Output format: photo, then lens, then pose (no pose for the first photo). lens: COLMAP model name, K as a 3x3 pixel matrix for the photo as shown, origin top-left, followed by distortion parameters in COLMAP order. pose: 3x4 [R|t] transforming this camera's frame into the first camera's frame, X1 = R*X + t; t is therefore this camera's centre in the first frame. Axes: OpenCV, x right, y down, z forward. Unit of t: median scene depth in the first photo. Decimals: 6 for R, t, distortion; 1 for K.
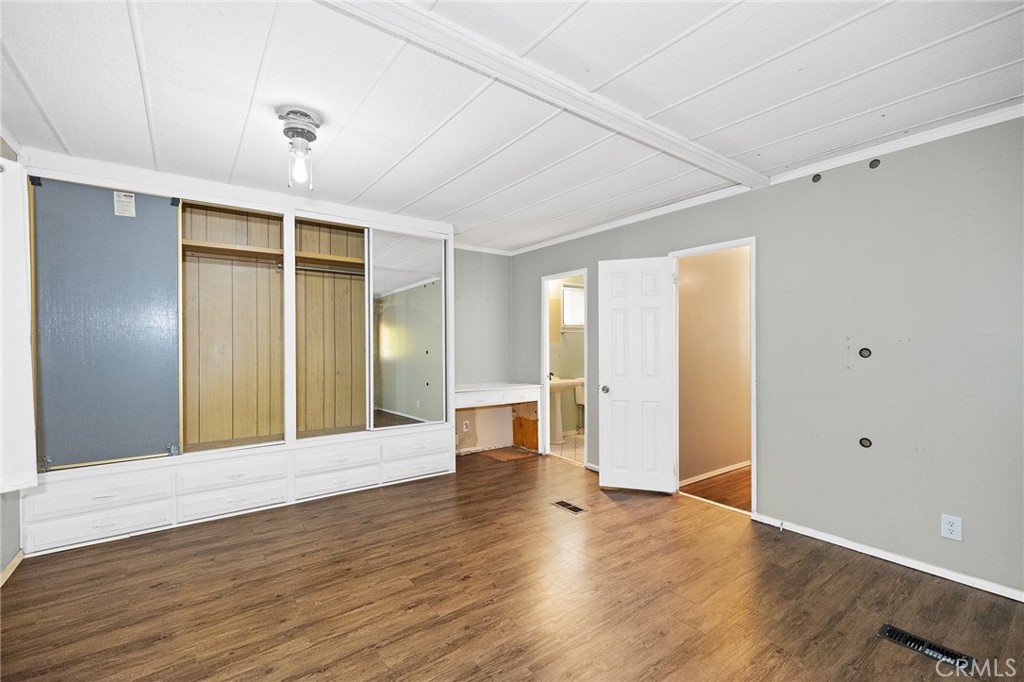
lens RADIAL K [[437.6, 0, 511.1], [0, 437.6, 344.8], [0, 0, 1]] dist [0.008623, 0.001001]
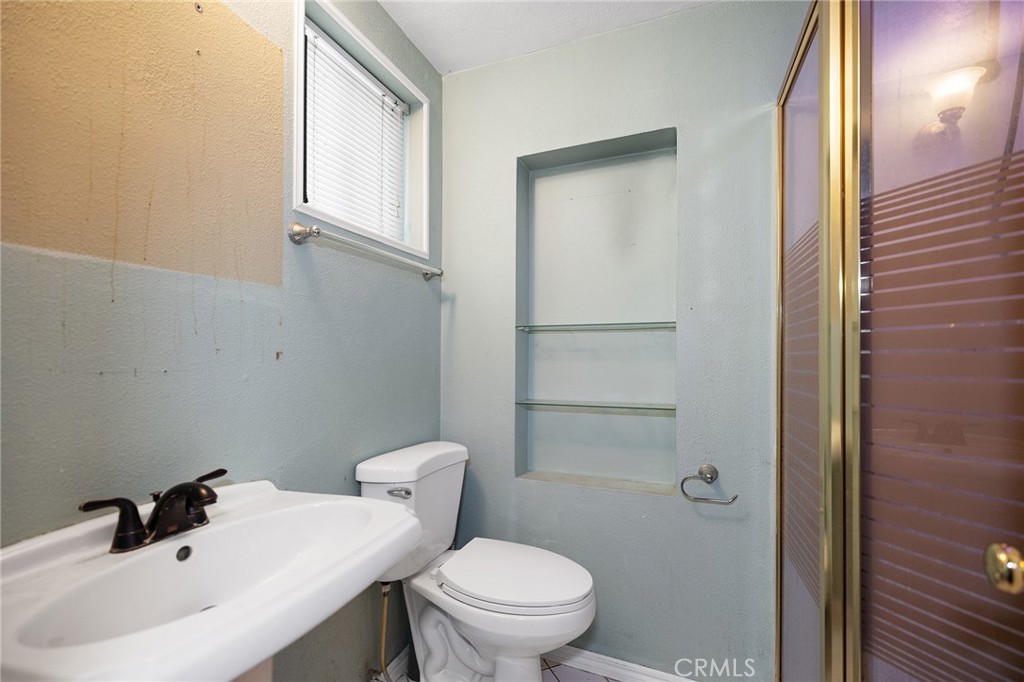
lens RADIAL K [[437.6, 0, 510.9], [0, 437.6, 345.3], [0, 0, 1]] dist [0.008623, 0.001001]
pose [[0.852152, 0.009312, 0.523212, 0.097502], [-0.004106, 0.999930, -0.011110, 0.015370], [-0.523279, 0.007319, 0.852130, 0.801230]]
